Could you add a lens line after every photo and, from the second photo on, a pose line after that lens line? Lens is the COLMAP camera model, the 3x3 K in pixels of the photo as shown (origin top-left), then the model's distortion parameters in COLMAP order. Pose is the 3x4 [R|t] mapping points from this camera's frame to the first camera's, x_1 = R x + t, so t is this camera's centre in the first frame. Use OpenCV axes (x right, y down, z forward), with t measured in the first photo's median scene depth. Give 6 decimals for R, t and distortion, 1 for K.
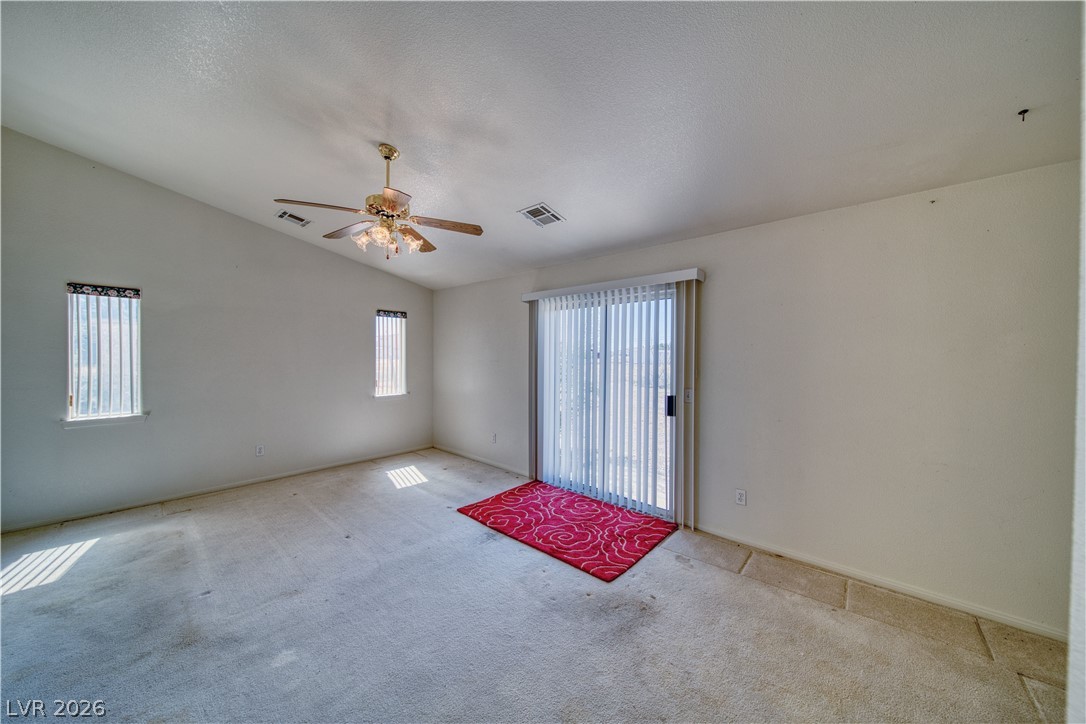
lens RADIAL K [[380.7, 0, 541.0], [0, 380.7, 359.3], [0, 0, 1]] dist [-0.000764, -0.000061]
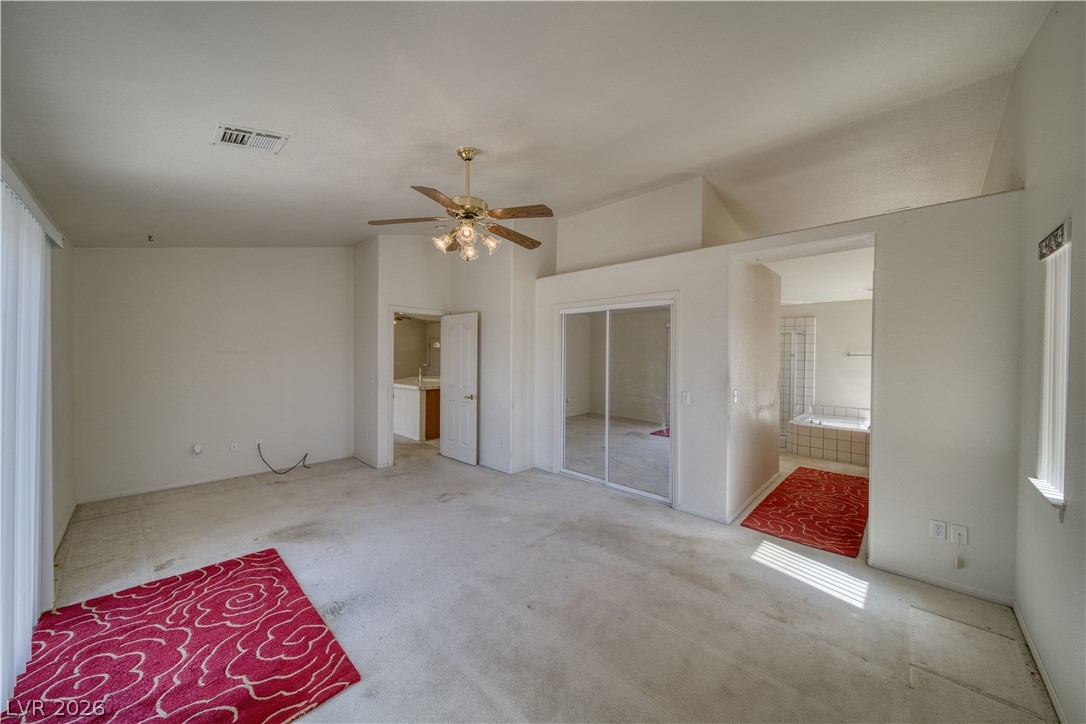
lens RADIAL K [[380.7, 0, 541.0], [0, 380.7, 359.3], [0, 0, 1]] dist [-0.000764, -0.000061]
pose [[-0.999794, -0.010108, 0.017591, -0.540607], [-0.009727, 0.999719, 0.021613, -0.026798], [-0.017805, 0.021438, -0.999612, 1.748648]]
